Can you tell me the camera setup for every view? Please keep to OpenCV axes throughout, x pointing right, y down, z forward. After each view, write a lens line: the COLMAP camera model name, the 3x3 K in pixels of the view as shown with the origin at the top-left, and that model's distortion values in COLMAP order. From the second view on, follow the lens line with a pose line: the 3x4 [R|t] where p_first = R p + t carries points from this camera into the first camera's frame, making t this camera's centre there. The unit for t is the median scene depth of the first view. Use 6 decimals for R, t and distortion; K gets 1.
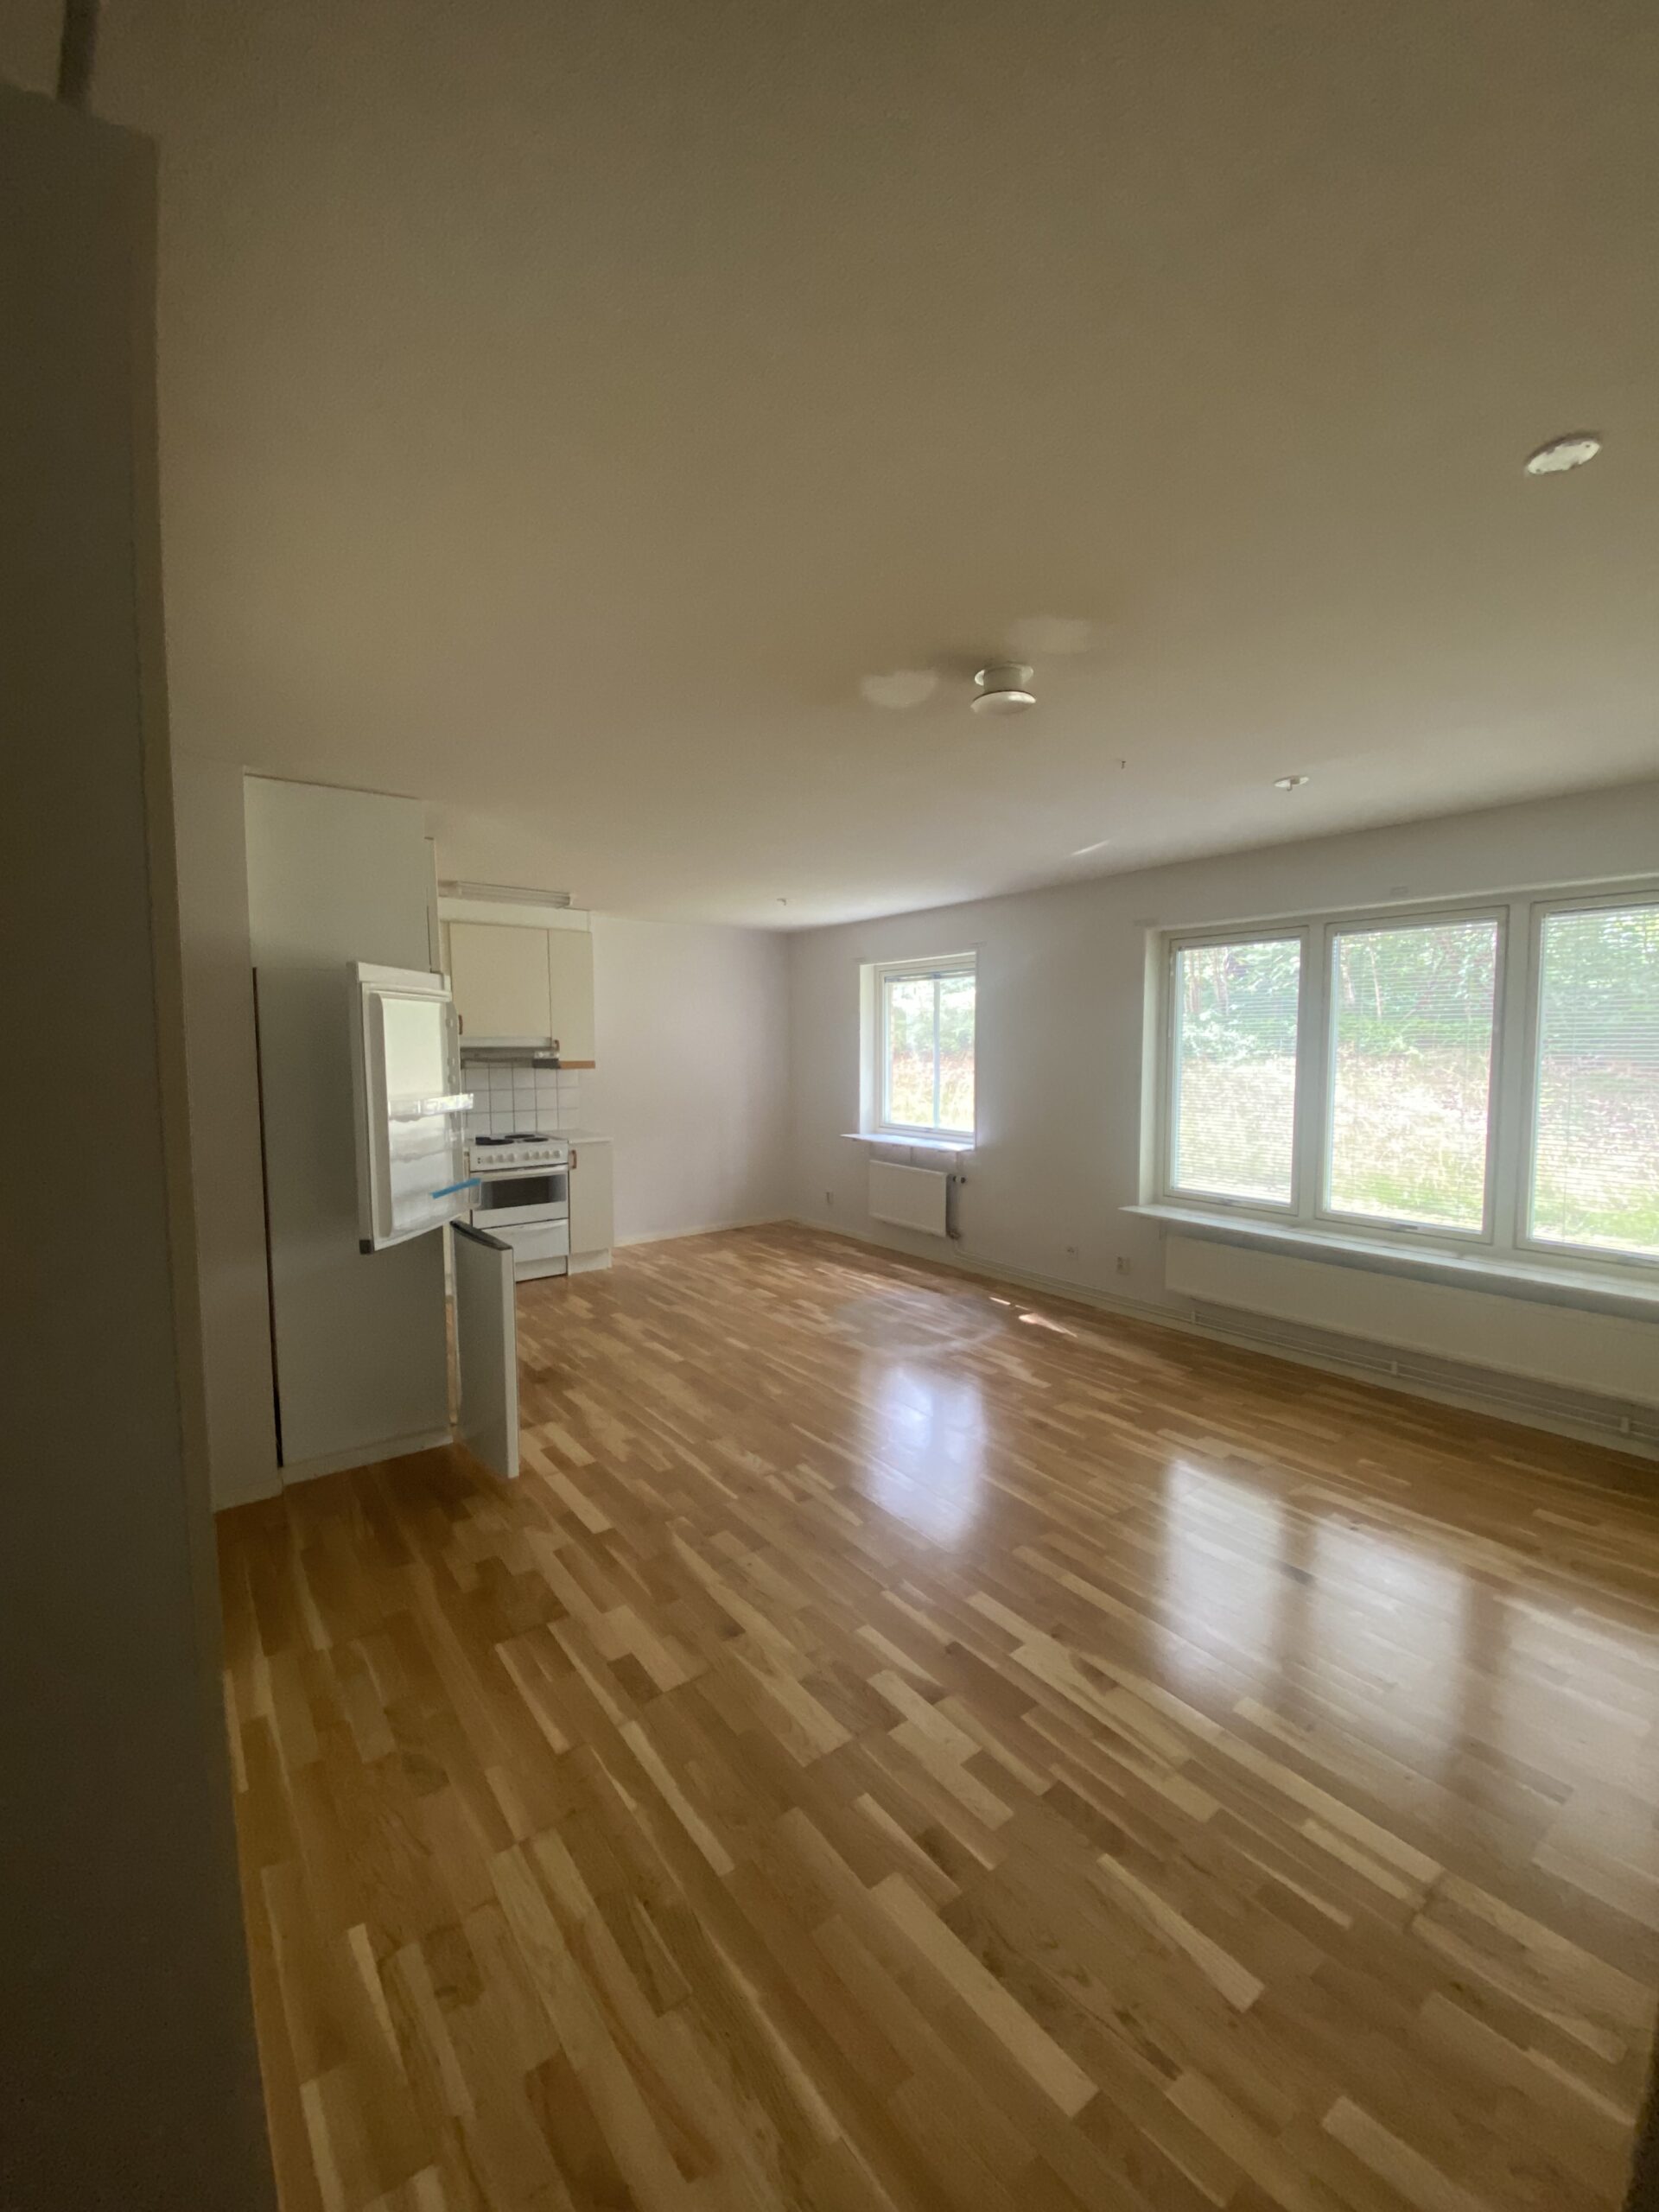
lens RADIAL K [[896.6, 0, 829.5], [0, 896.6, 1106.0], [0, 0, 1]] dist [0.022118, -0.017901]
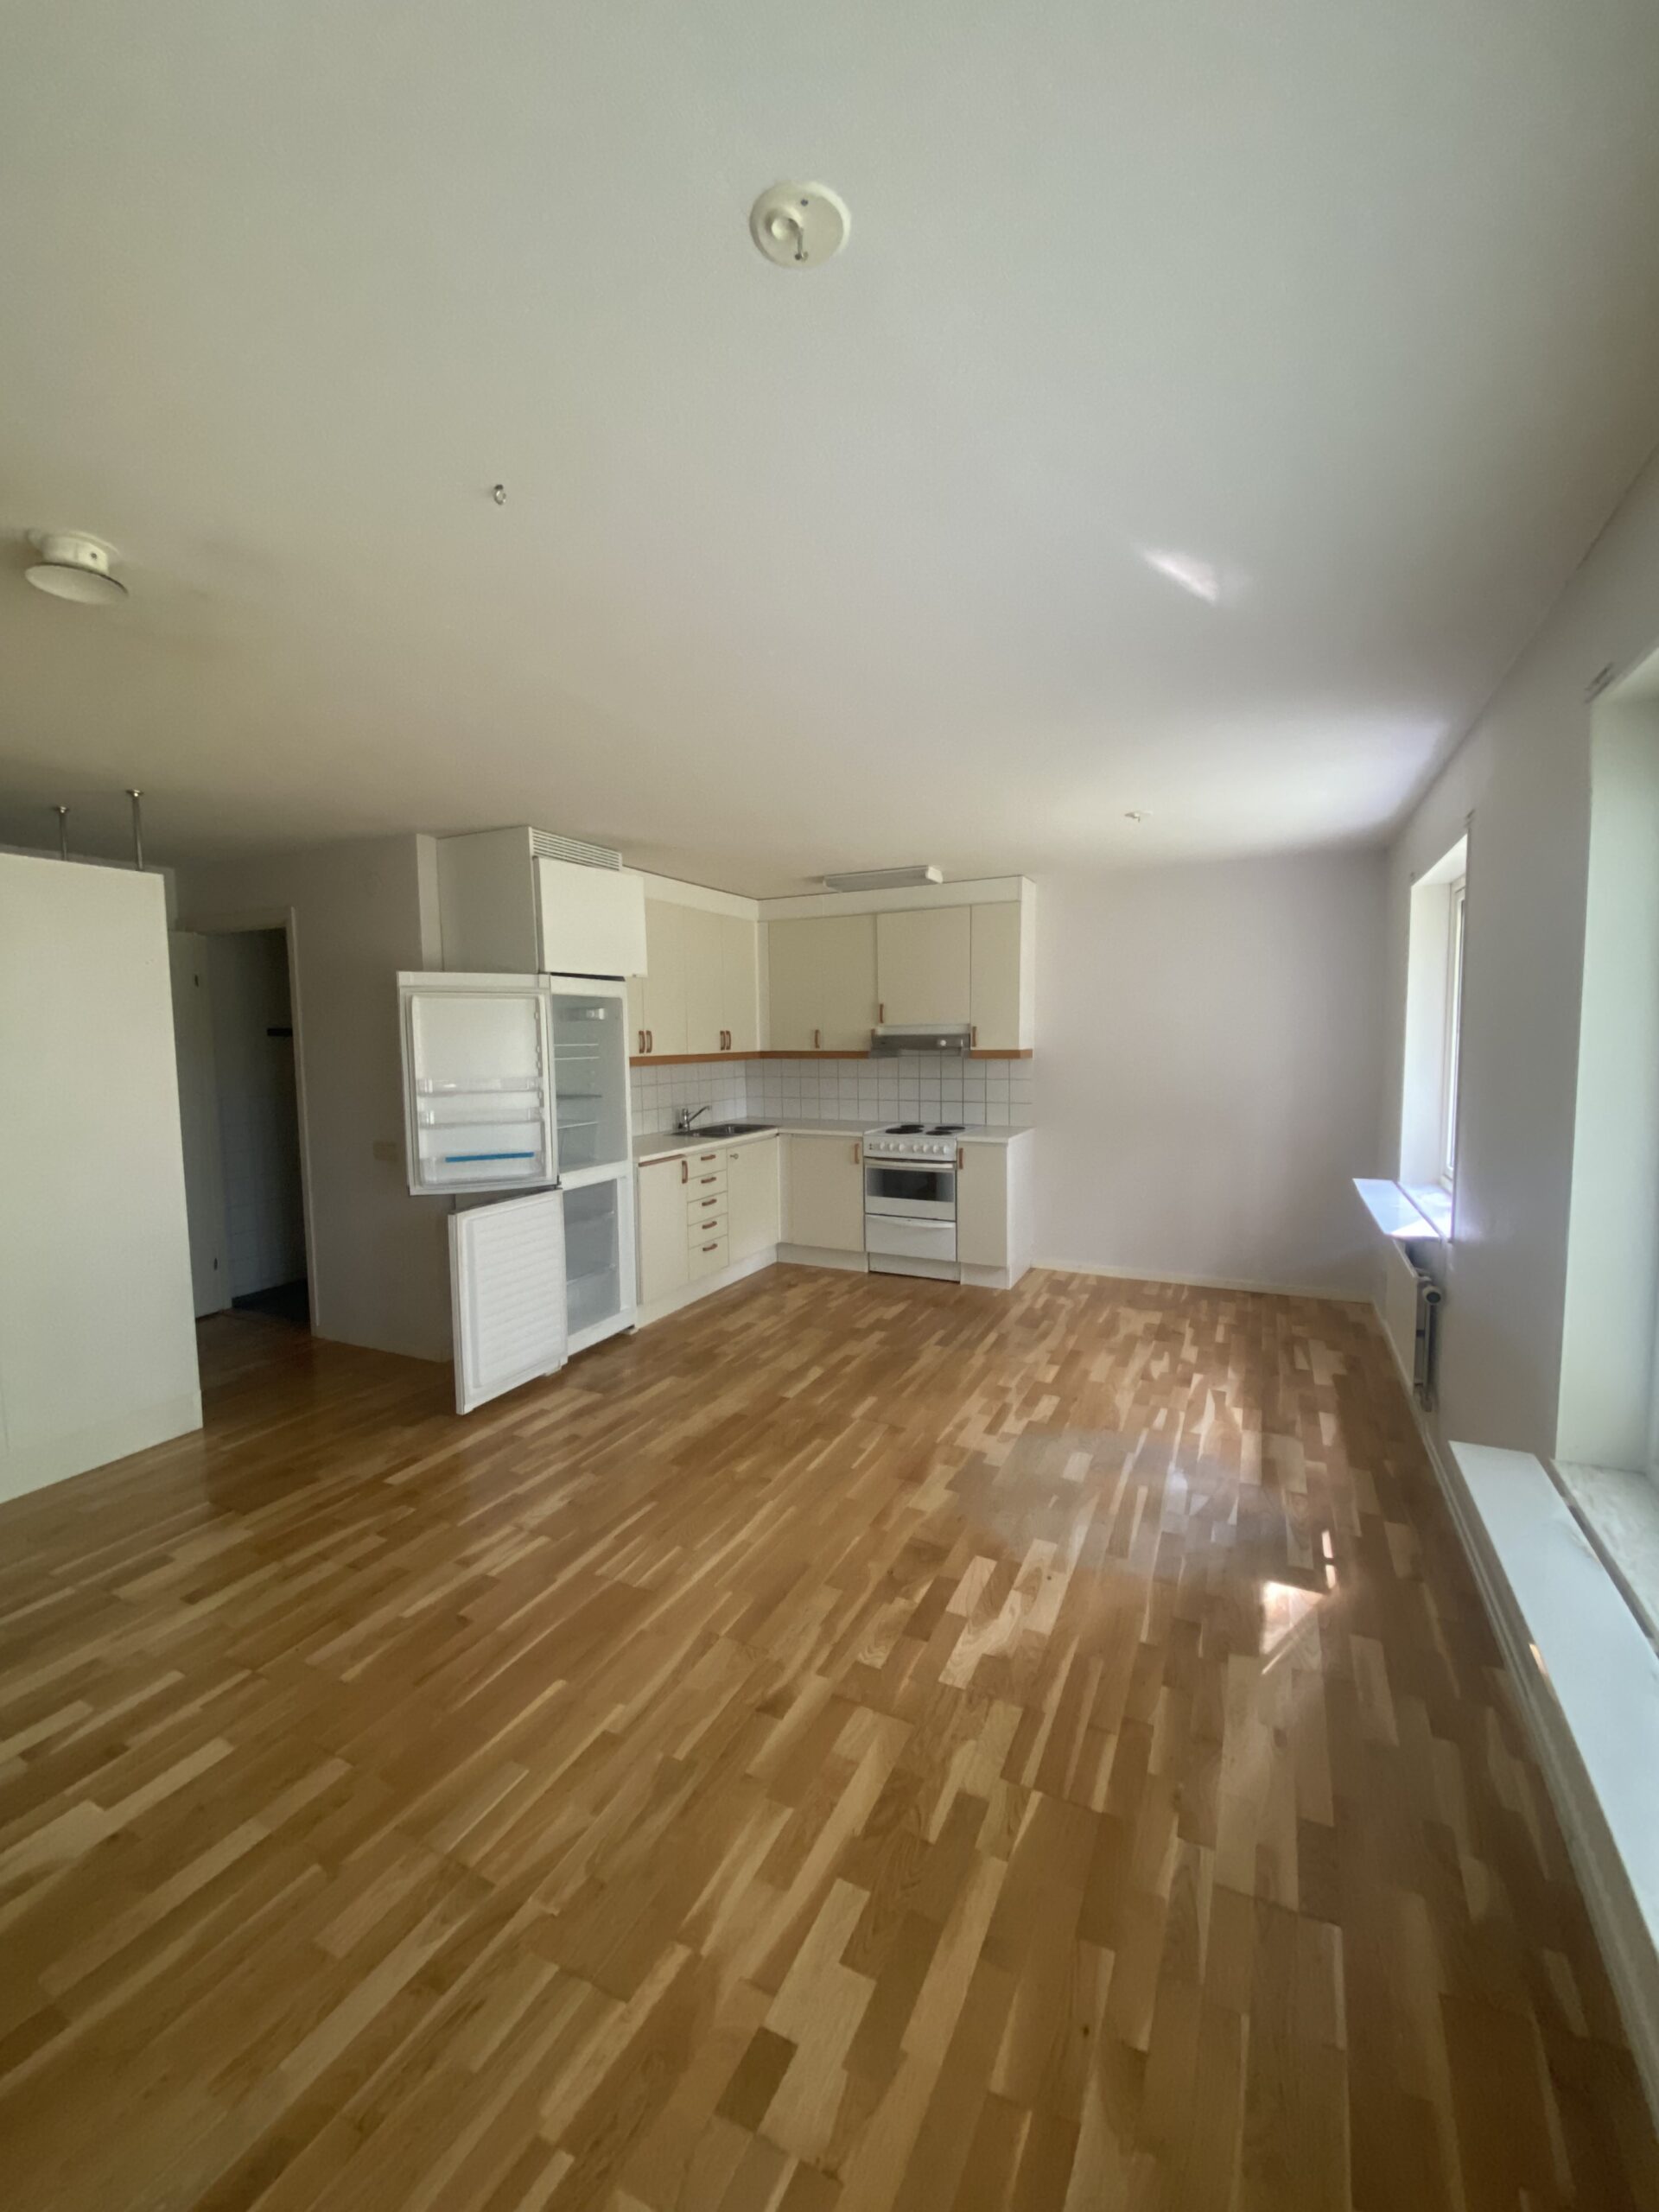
lens RADIAL K [[896.6, 0, 829.5], [0, 896.6, 1106.0], [0, 0, 1]] dist [0.022118, -0.017901]
pose [[0.454306, 0.084085, -0.886868, 0.528528], [-0.058594, 0.996200, 0.064436, -0.051737], [0.888916, 0.022692, 0.457507, 0.544170]]
